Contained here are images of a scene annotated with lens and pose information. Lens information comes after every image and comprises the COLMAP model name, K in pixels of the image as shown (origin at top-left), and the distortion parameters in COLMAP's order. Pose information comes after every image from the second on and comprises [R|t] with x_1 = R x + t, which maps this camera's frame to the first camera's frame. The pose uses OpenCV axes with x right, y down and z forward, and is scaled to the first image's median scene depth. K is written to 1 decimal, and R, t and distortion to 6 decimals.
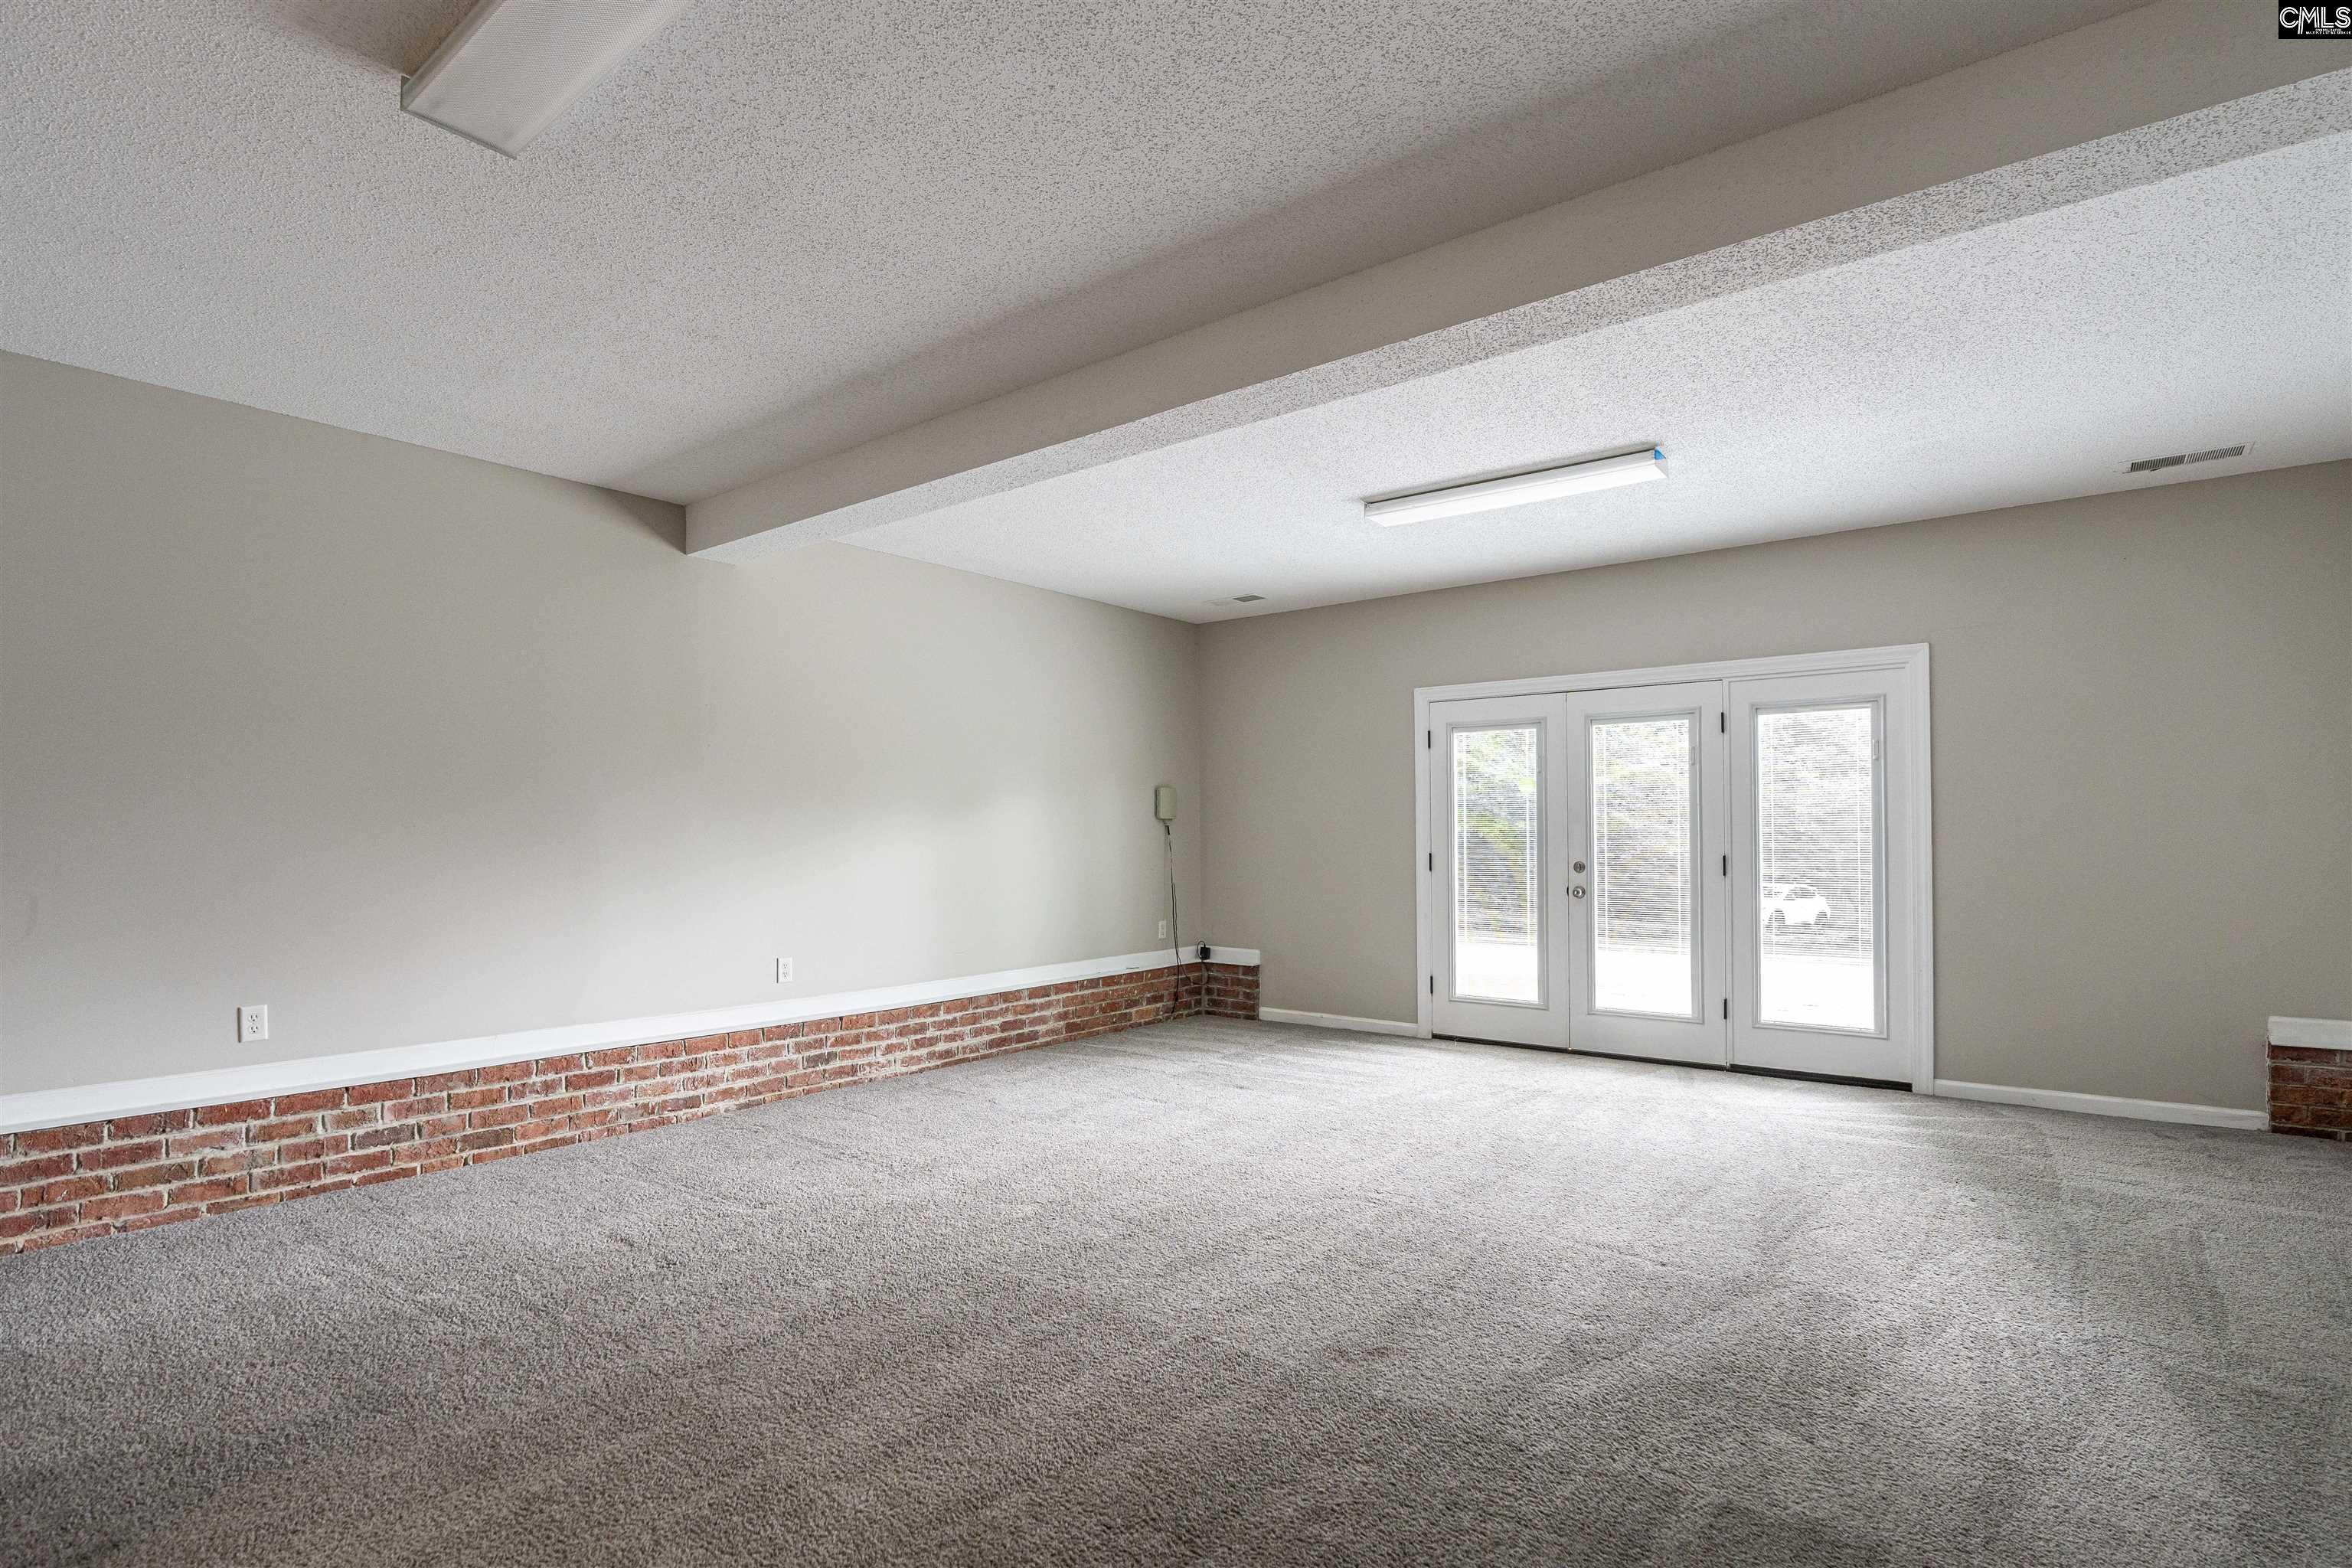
lens RADIAL K [[1128.7, 0, 1179.2], [0, 1128.7, 800.0], [0, 0, 1]] dist [-0.026117, 0.003261]
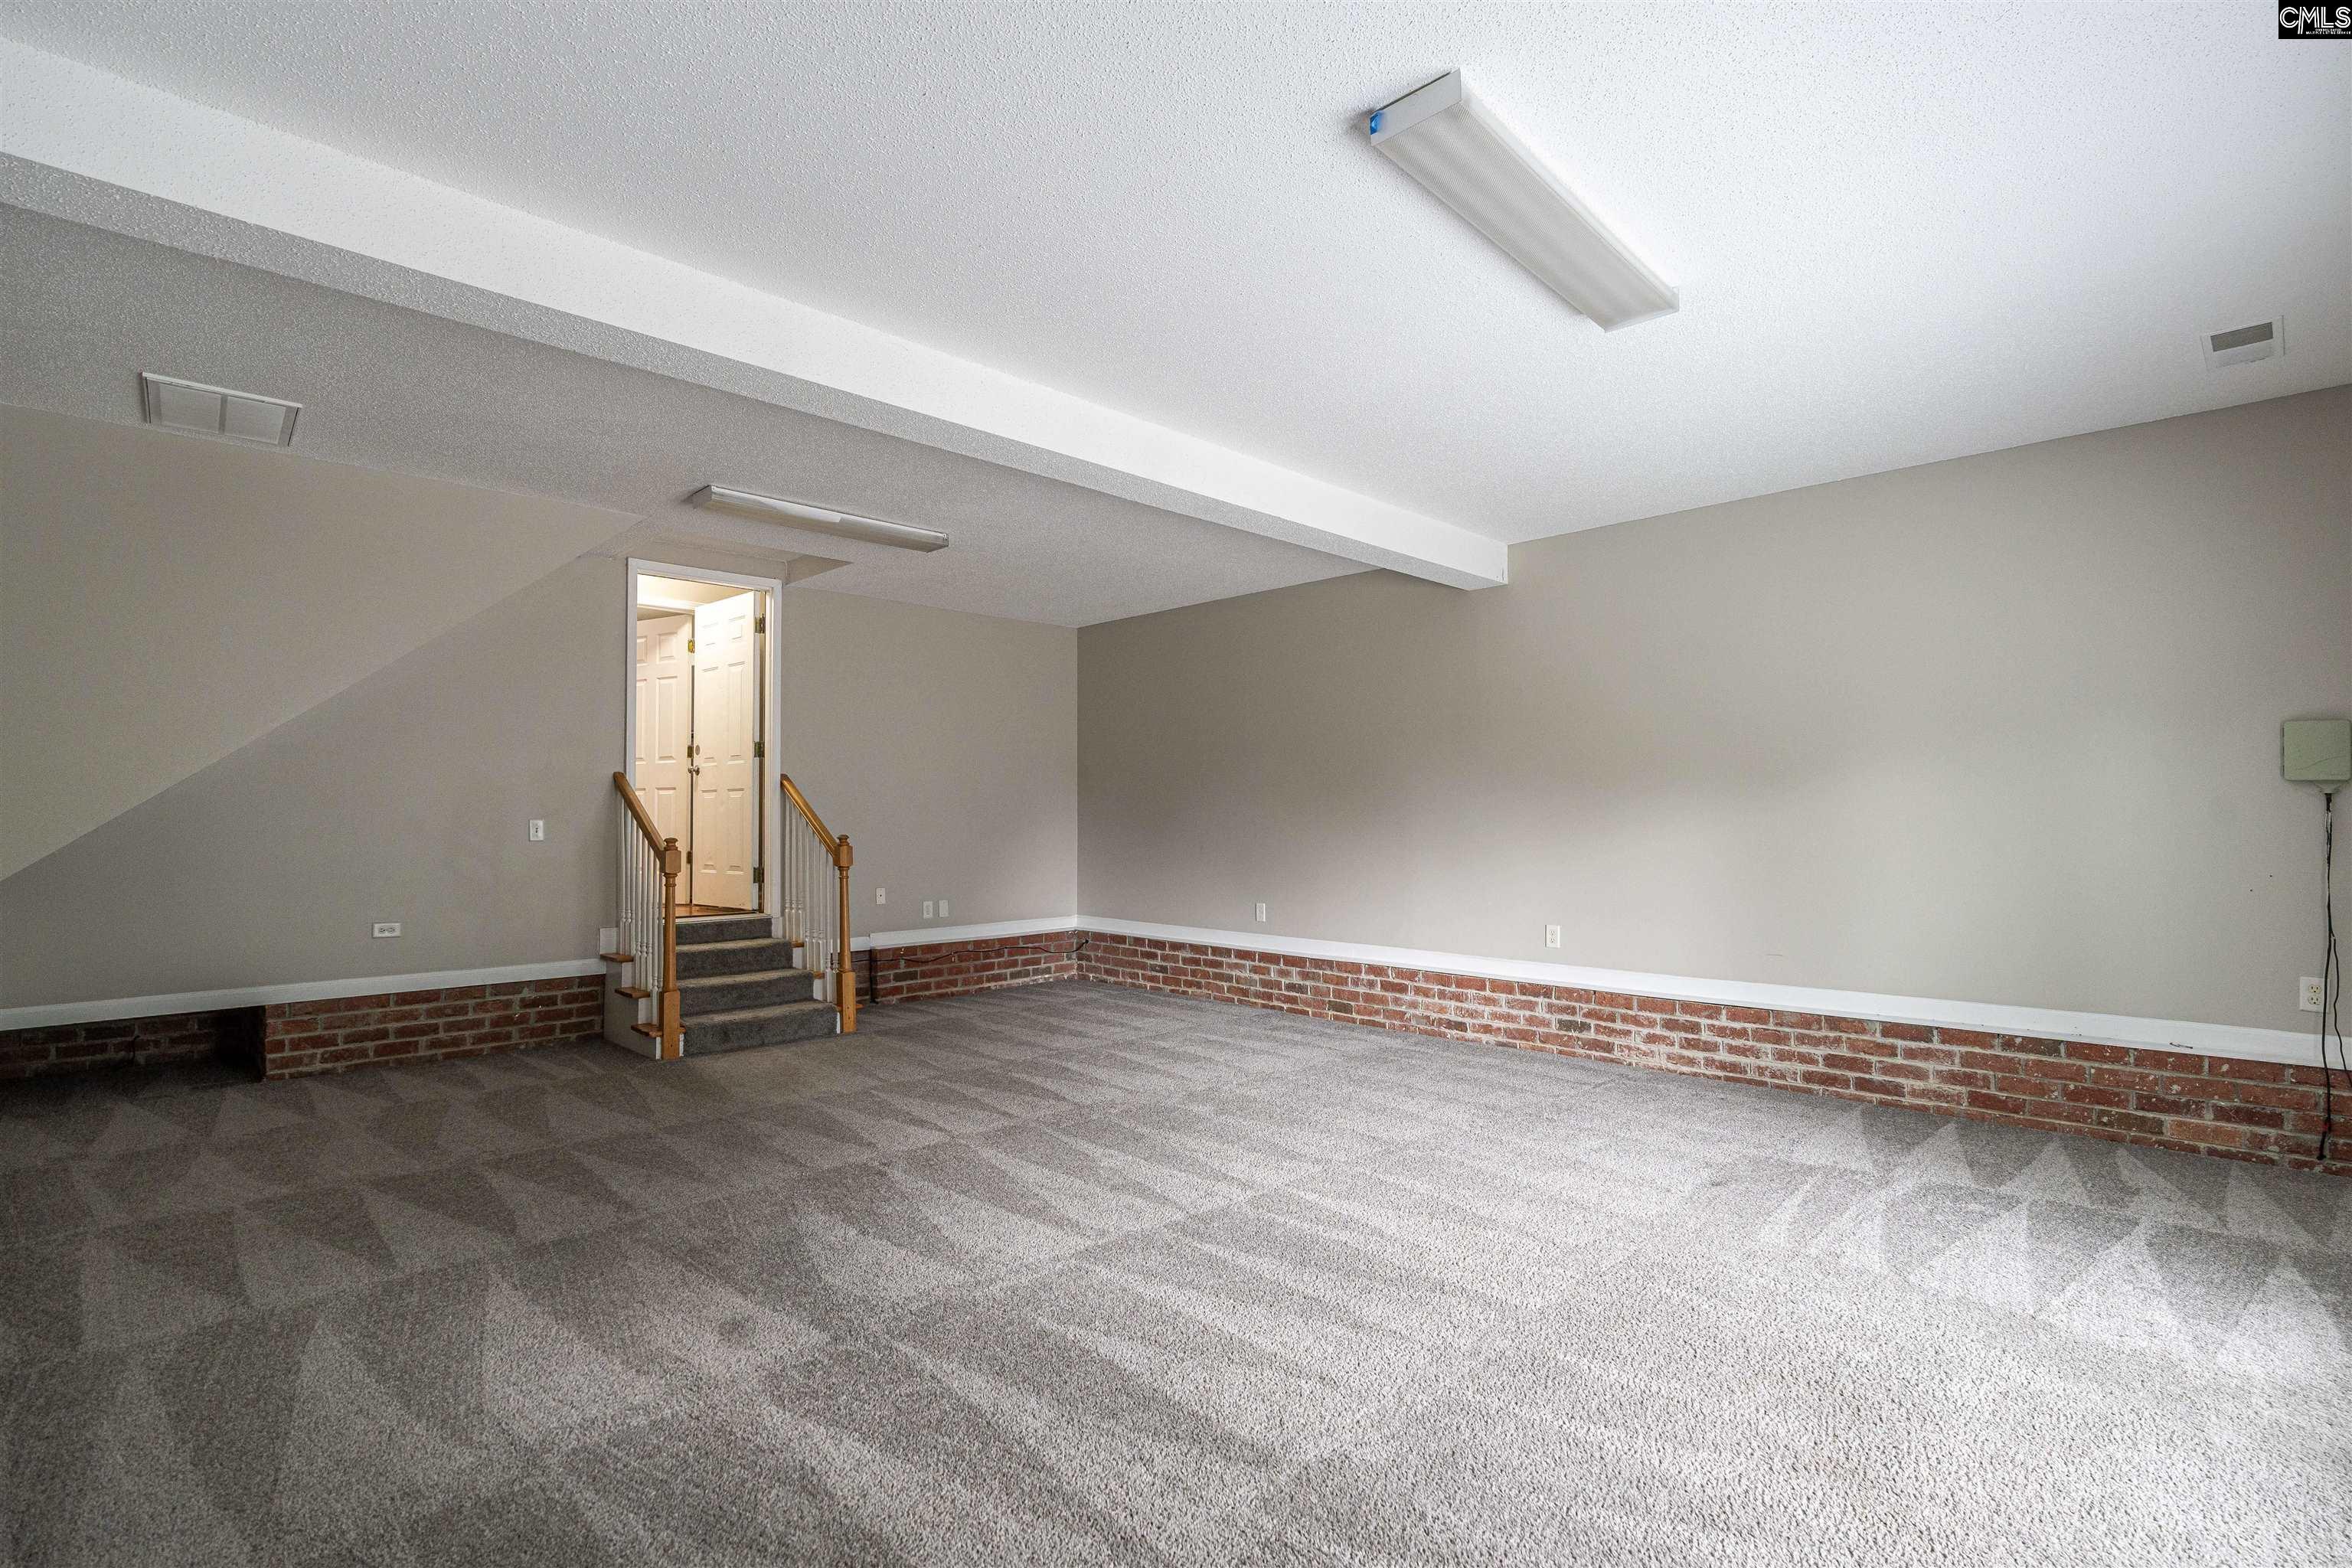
lens RADIAL K [[1128.7, 0, 1177.7], [0, 1128.7, 786.1], [0, 0, 1]] dist [-0.026117, 0.003261]
pose [[-0.121673, -0.020674, -0.992355, 0.750278], [0.033855, 0.999115, -0.024966, 0.019136], [0.991993, -0.036634, -0.120865, 0.741994]]
